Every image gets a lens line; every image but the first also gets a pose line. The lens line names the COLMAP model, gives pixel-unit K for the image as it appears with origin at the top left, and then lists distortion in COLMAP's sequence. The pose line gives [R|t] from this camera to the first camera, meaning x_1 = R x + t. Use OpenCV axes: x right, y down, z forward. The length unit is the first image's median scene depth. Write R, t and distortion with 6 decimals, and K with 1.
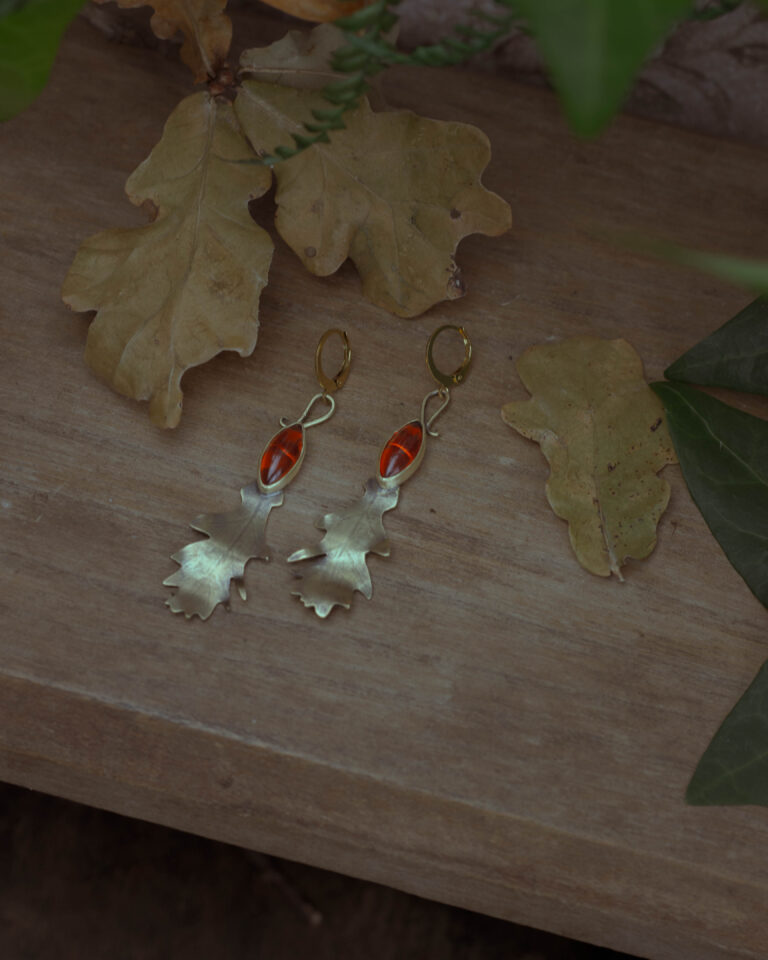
lens RADIAL K [[2933.2, 0, 384.0], [0, 2933.2, 480.0], [0, 0, 1]] dist [-0.048481, -2.279334]
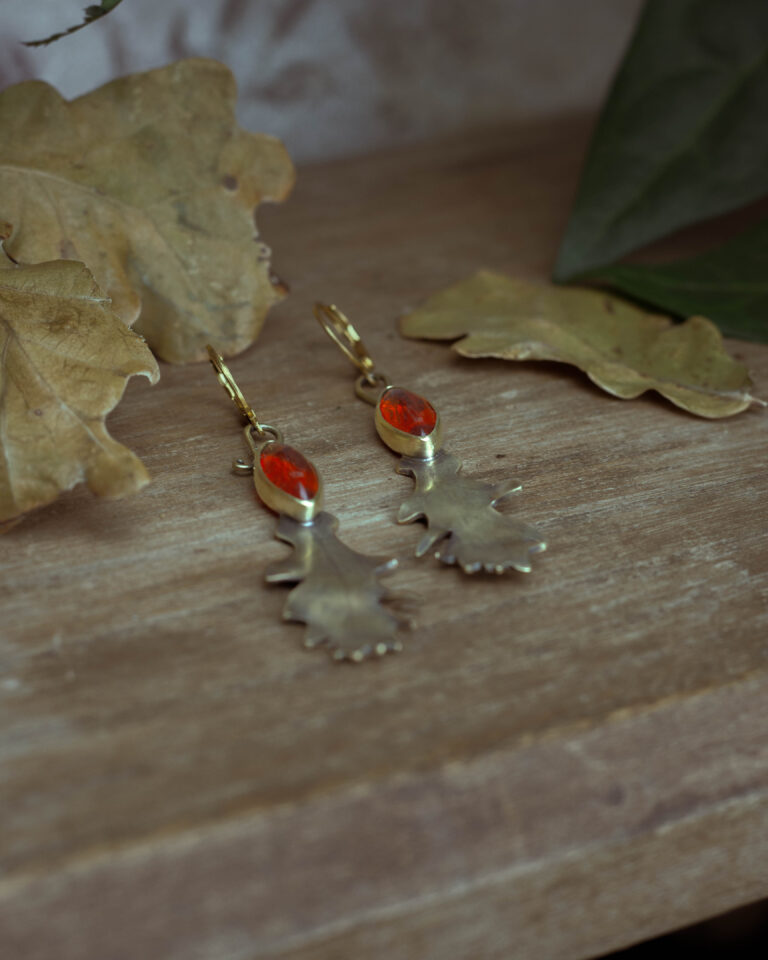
lens RADIAL K [[3026.3, 0, 384.0], [0, 3026.3, 480.0], [0, 0, 1]] dist [-0.096904, -1.063107]
pose [[0.720593, -0.373189, 0.584359, -0.413070], [0.603097, 0.753166, -0.262705, 0.182011], [-0.342081, 0.541729, 0.767795, 0.478415]]
